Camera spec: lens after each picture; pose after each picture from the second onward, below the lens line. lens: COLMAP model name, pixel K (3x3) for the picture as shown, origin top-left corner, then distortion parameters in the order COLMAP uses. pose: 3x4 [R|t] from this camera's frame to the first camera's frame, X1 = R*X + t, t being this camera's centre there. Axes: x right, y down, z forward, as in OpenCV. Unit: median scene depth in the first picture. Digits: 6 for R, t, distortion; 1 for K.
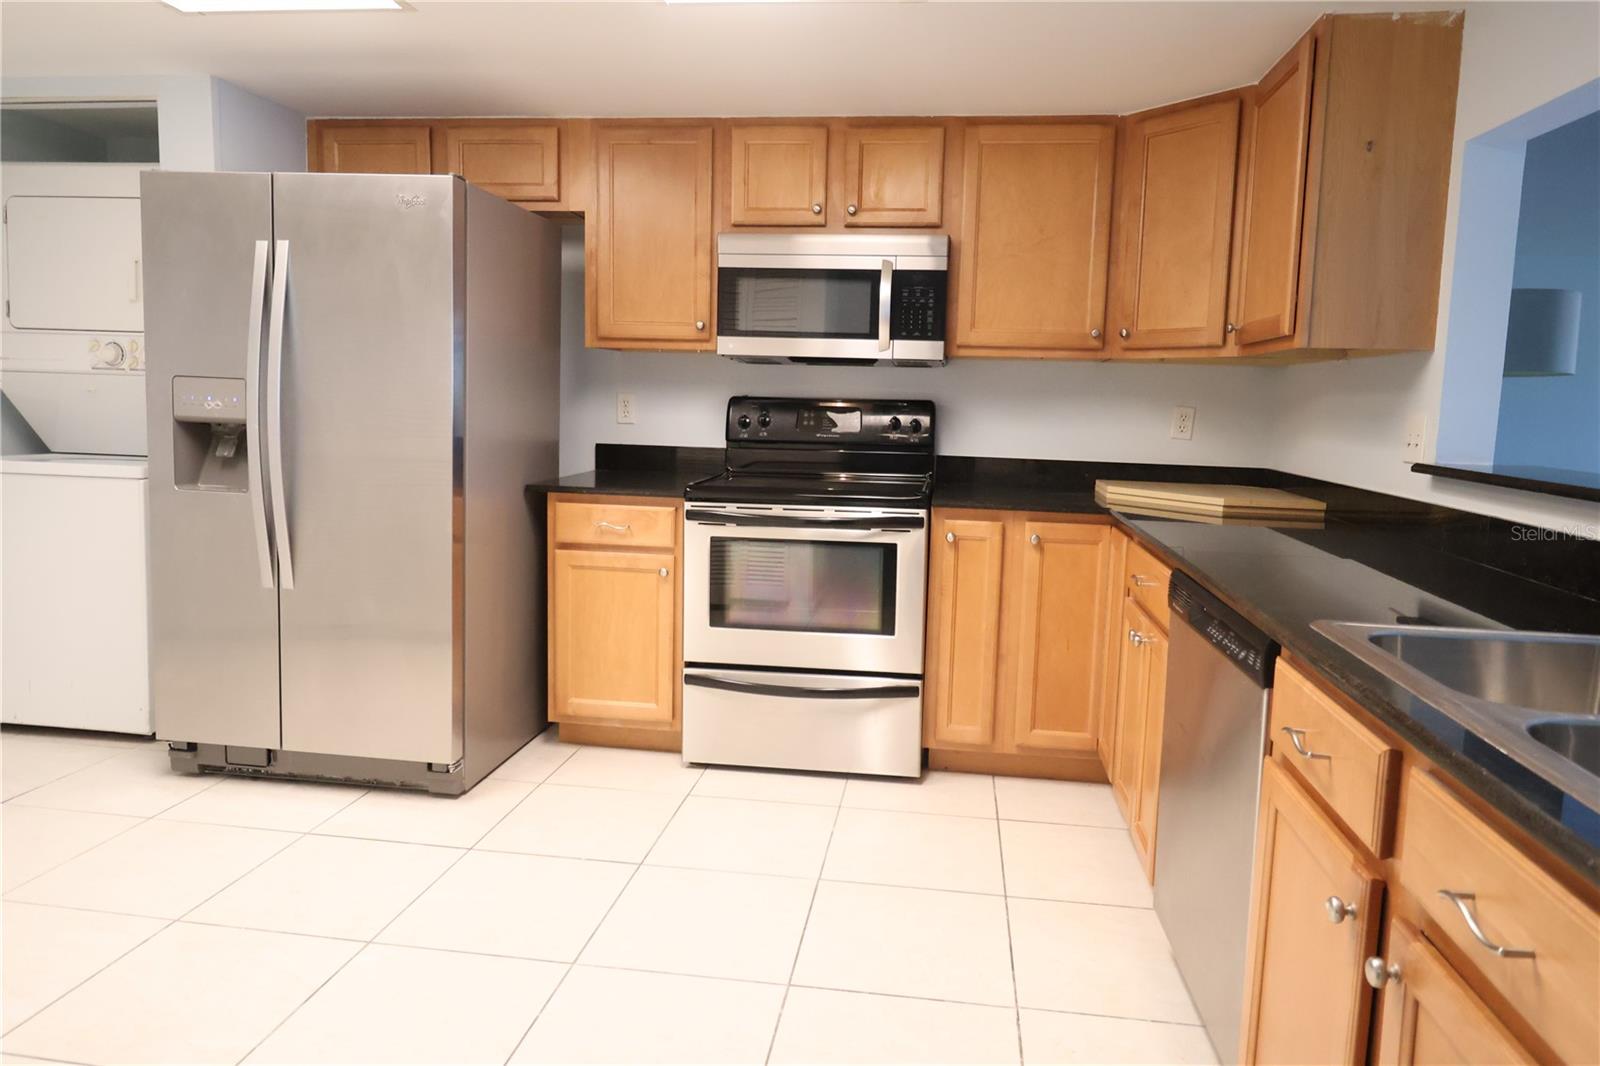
lens RADIAL K [[1004.0, 0, 814.4], [0, 1004.0, 505.5], [0, 0, 1]] dist [0.000692, -0.000780]
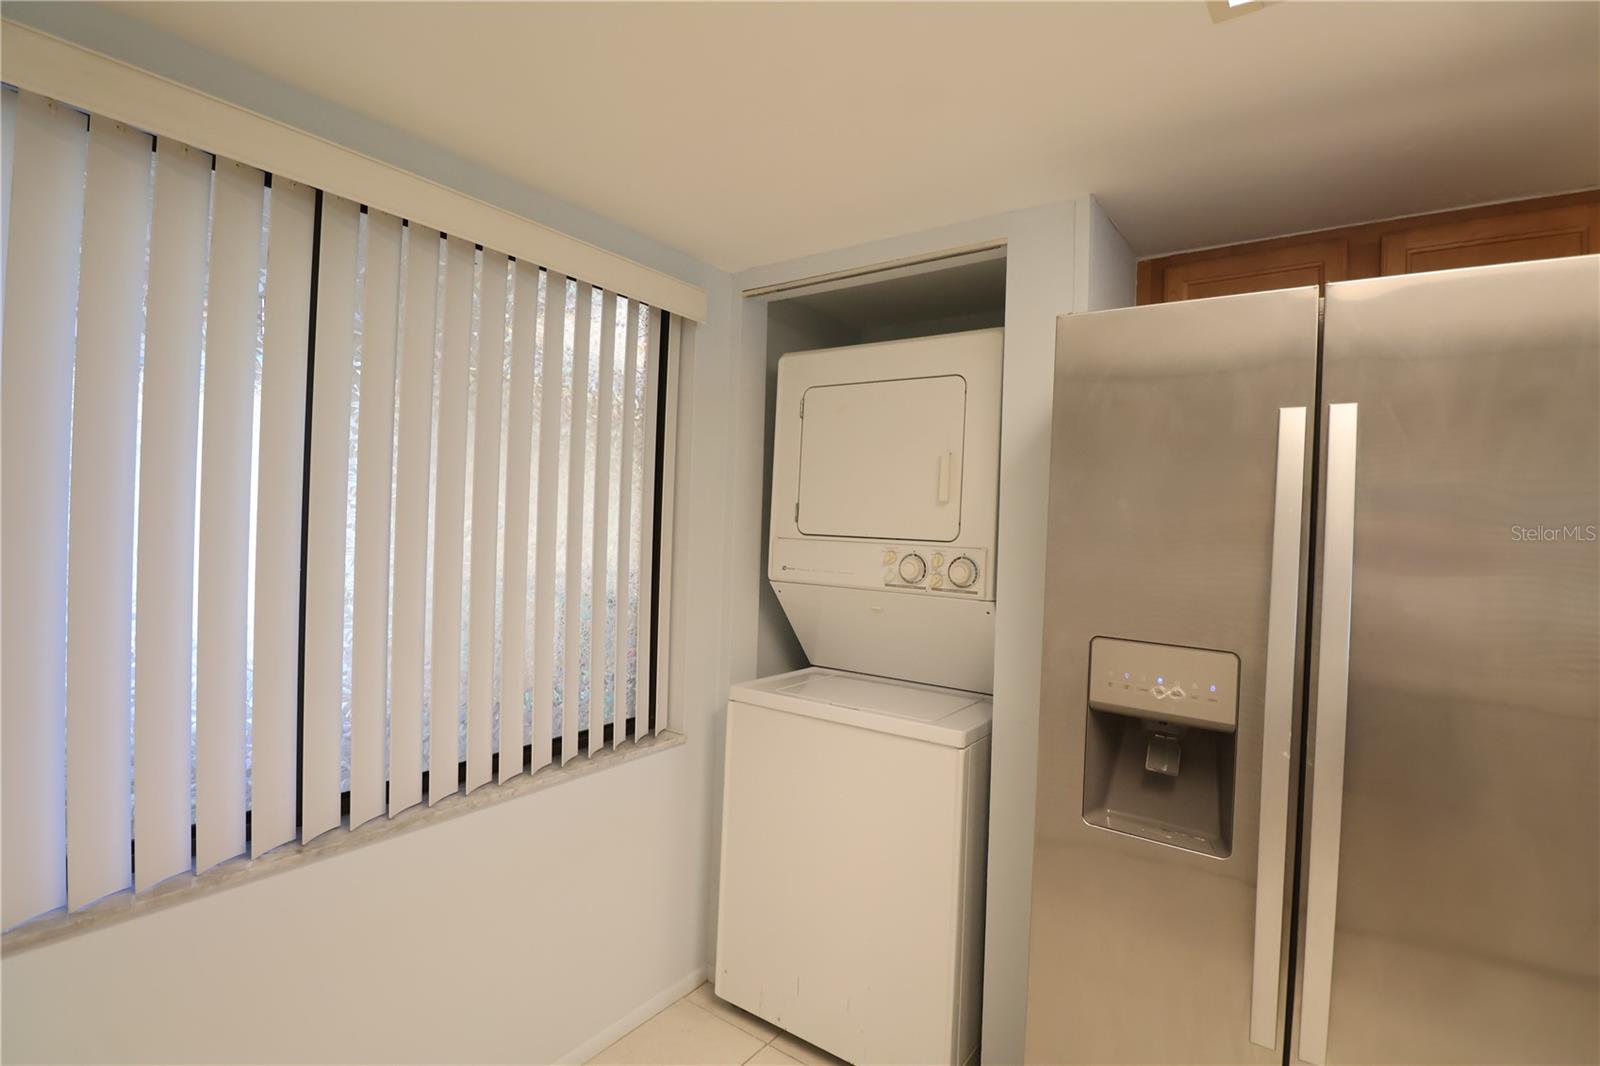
lens RADIAL K [[748.8, 0, 809.4], [0, 748.8, 524.6], [0, 0, 1]] dist [-0.001156, -0.000144]
pose [[0.883136, 0.000486, -0.469117, -0.502048], [-0.058387, 0.992338, -0.108890, -0.118791], [0.465470, 0.123555, 0.876397, 0.445491]]
